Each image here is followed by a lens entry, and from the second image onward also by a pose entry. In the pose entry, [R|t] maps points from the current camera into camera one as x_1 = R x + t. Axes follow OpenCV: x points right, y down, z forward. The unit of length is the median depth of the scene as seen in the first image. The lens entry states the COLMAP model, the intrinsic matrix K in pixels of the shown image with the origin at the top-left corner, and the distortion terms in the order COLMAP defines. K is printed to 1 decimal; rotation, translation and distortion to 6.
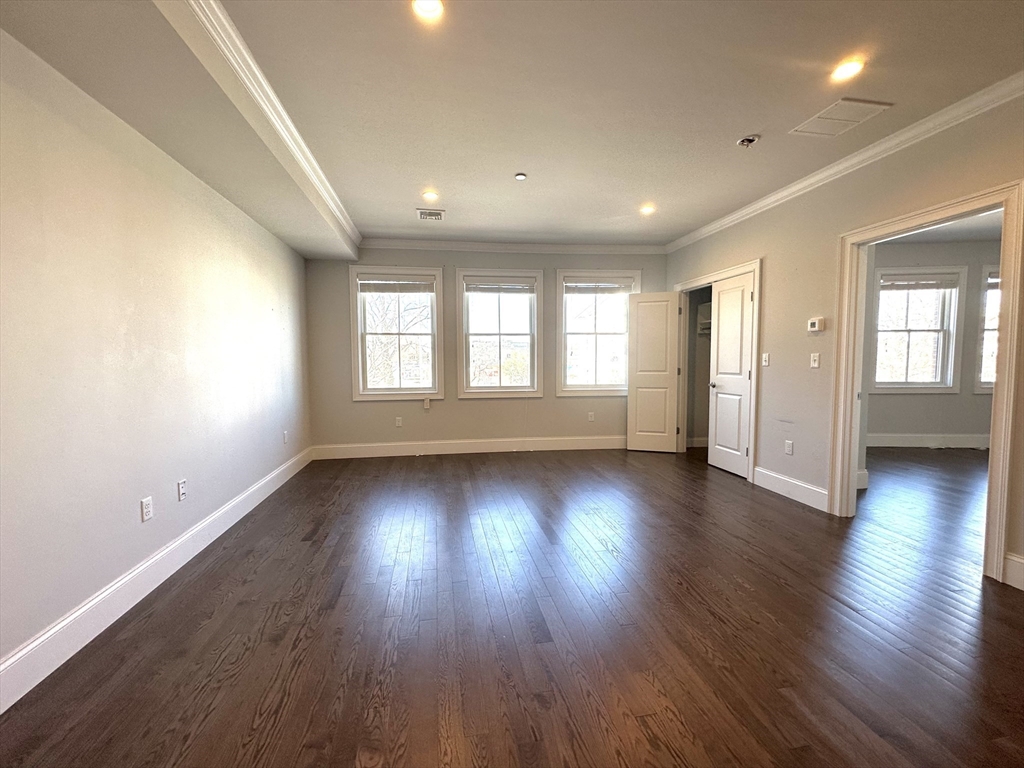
lens RADIAL K [[407.7, 0, 505.9], [0, 407.7, 384.3], [0, 0, 1]] dist [-0.005186, 0.000940]
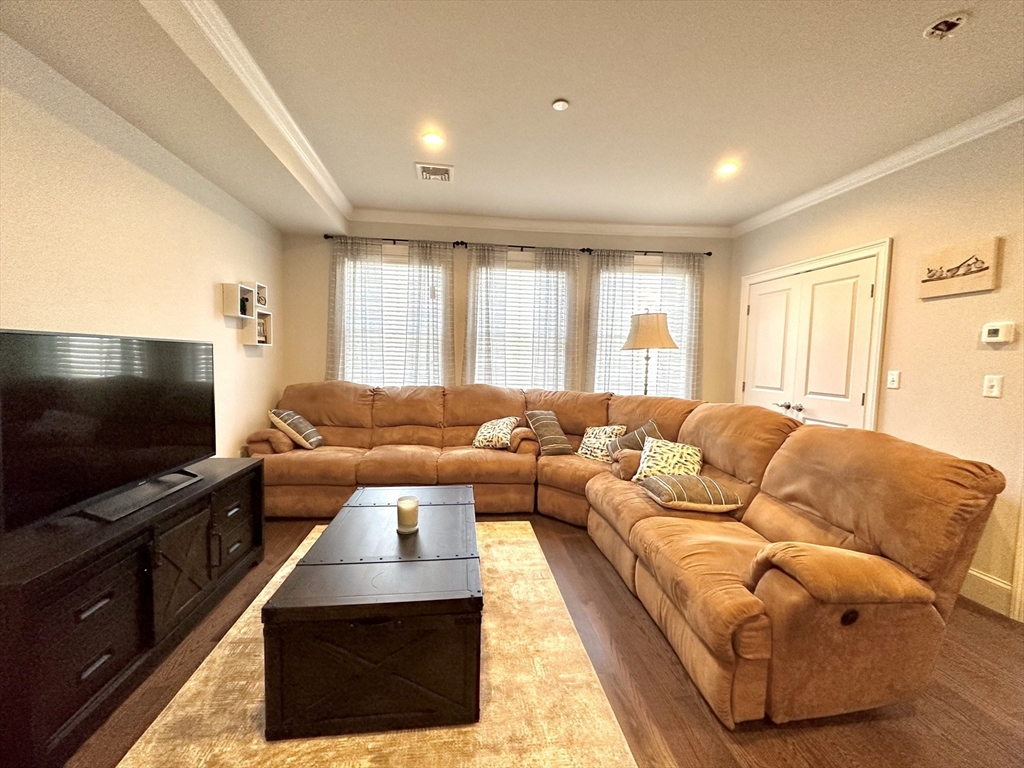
lens RADIAL K [[407.7, 0, 509.0], [0, 407.7, 385.3], [0, 0, 1]] dist [-0.005186, 0.000940]
pose [[0.999000, 0.030565, -0.032640, -0.010314], [-0.030335, 0.999512, 0.007510, -0.028831], [0.032853, -0.006512, 0.999439, 0.216744]]
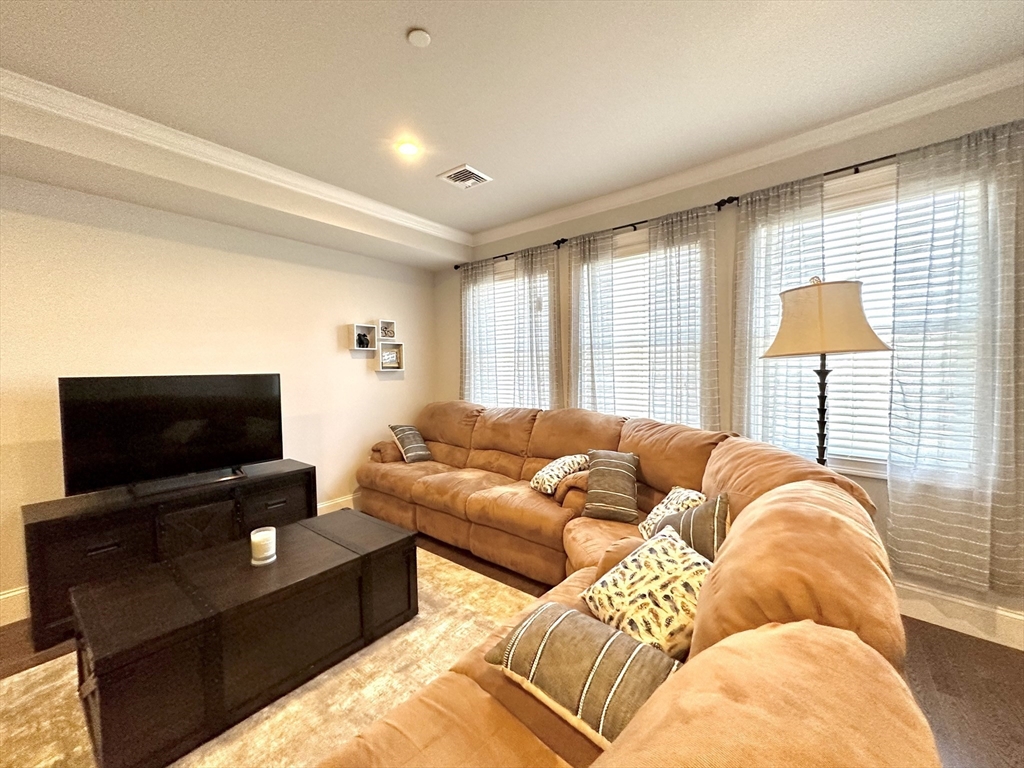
lens RADIAL K [[407.7, 0, 511.6], [0, 407.7, 385.4], [0, 0, 1]] dist [-0.005186, 0.000940]
pose [[0.678837, 0.028063, -0.733753, 0.335886], [-0.034126, 0.999395, 0.006652, -0.064120], [0.733496, 0.020524, 0.679384, 0.523316]]
